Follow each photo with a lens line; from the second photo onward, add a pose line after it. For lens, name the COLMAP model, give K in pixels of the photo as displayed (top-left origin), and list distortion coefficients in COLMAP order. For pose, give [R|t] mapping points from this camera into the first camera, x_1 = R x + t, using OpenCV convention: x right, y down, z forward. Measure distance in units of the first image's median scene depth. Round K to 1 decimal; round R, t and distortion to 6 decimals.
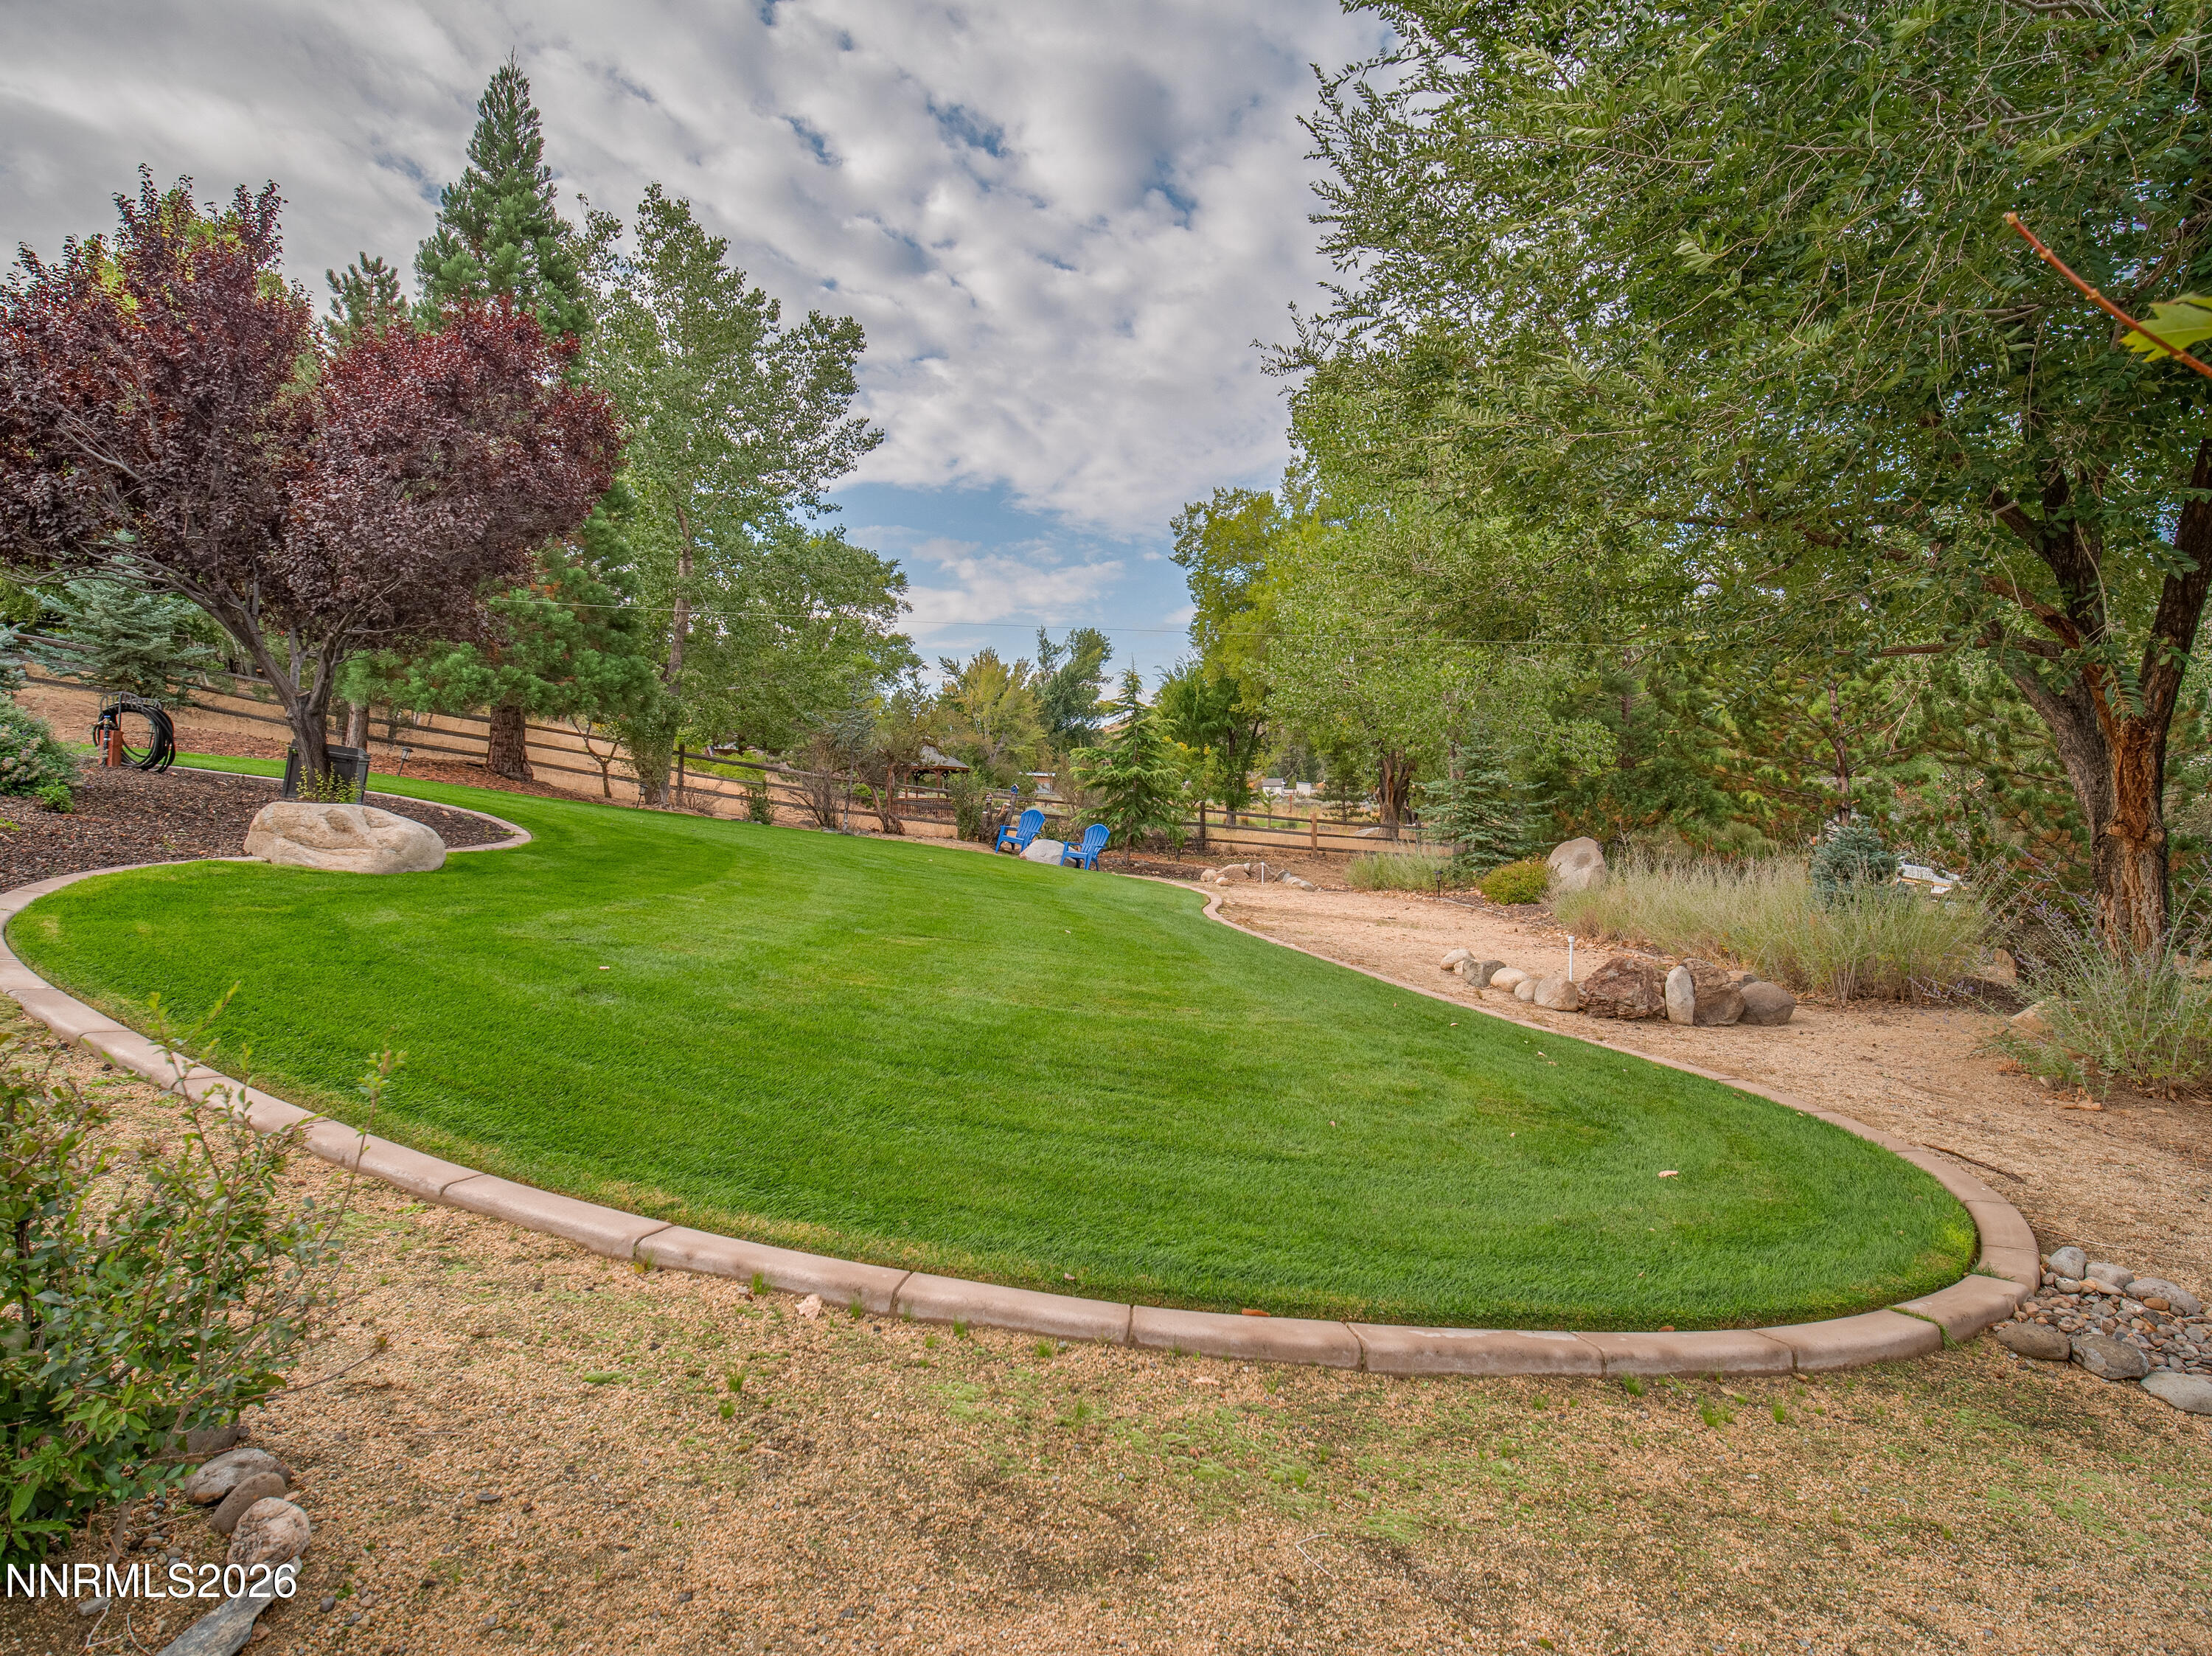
lens RADIAL K [[1206.2, 0, 1088.9], [0, 1206.2, 822.0], [0, 0, 1]] dist [-0.002227, -0.003650]
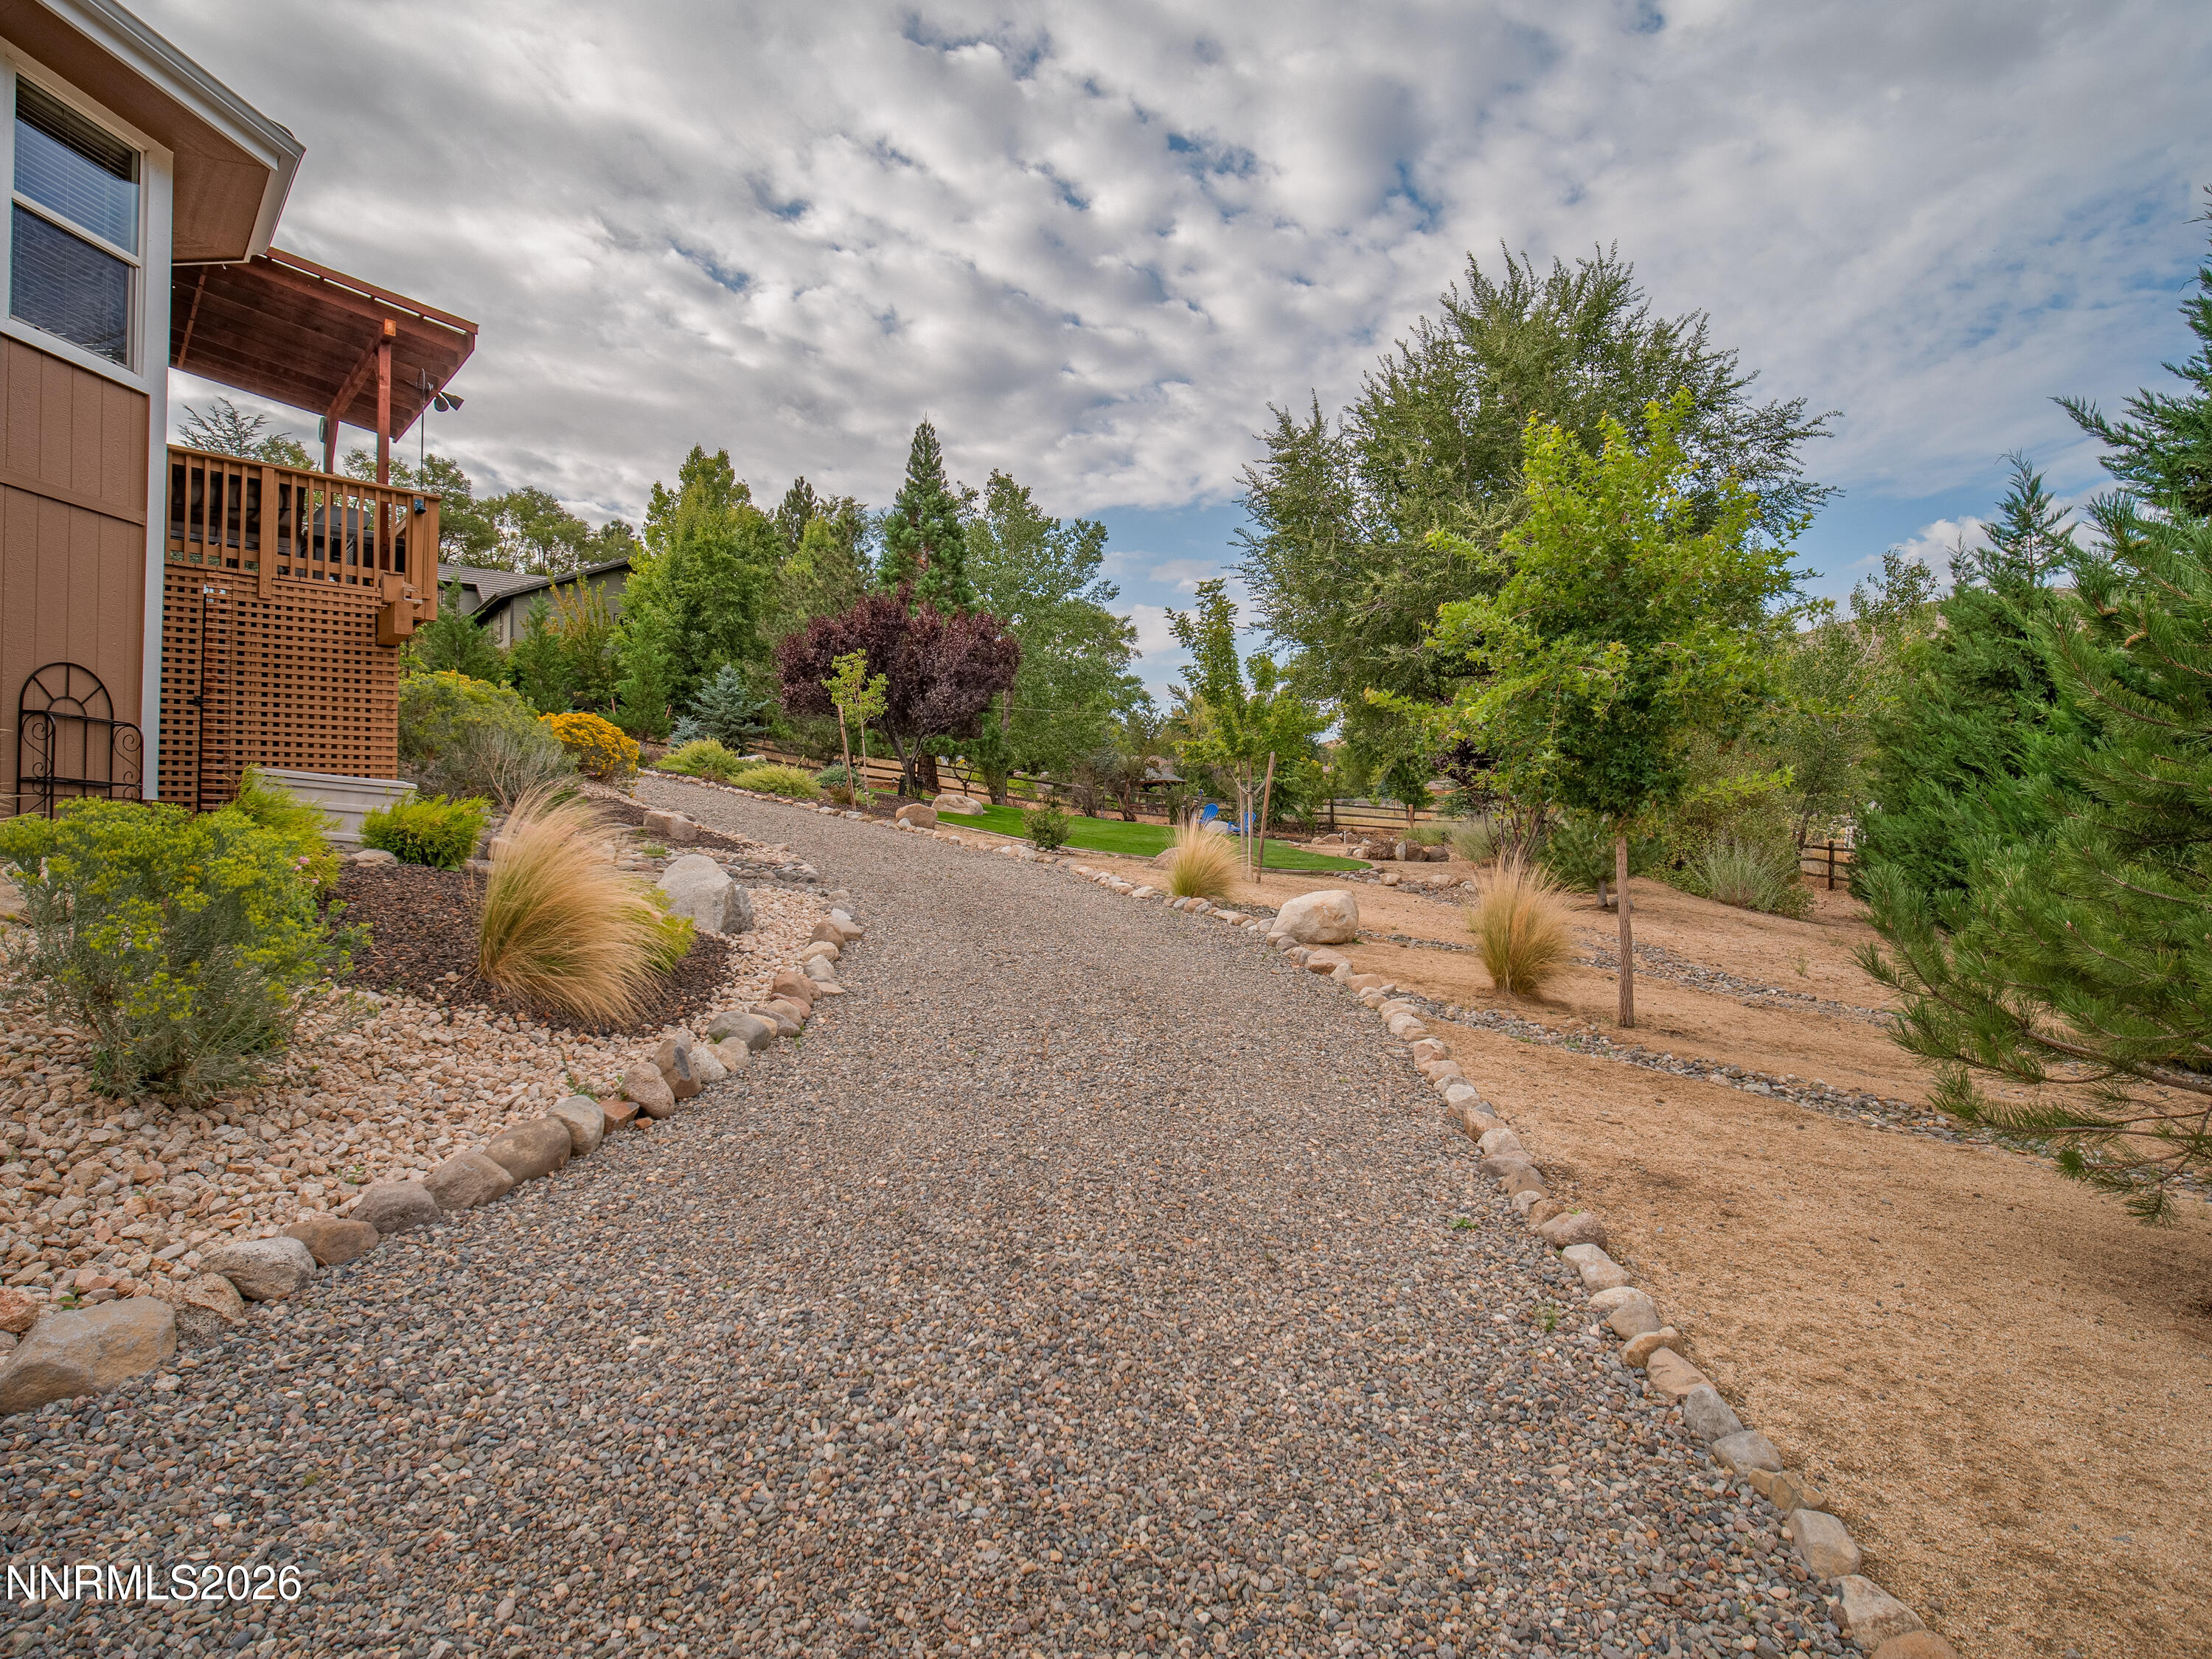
lens RADIAL K [[1206.2, 0, 1088.9], [0, 1206.2, 823.5], [0, 0, 1]] dist [-0.002227, -0.003650]
pose [[0.981127, 0.011242, -0.193038, 0.027088], [-0.013223, 0.999872, -0.008975, 0.005655], [0.192912, 0.011358, 0.981150, -0.147323]]
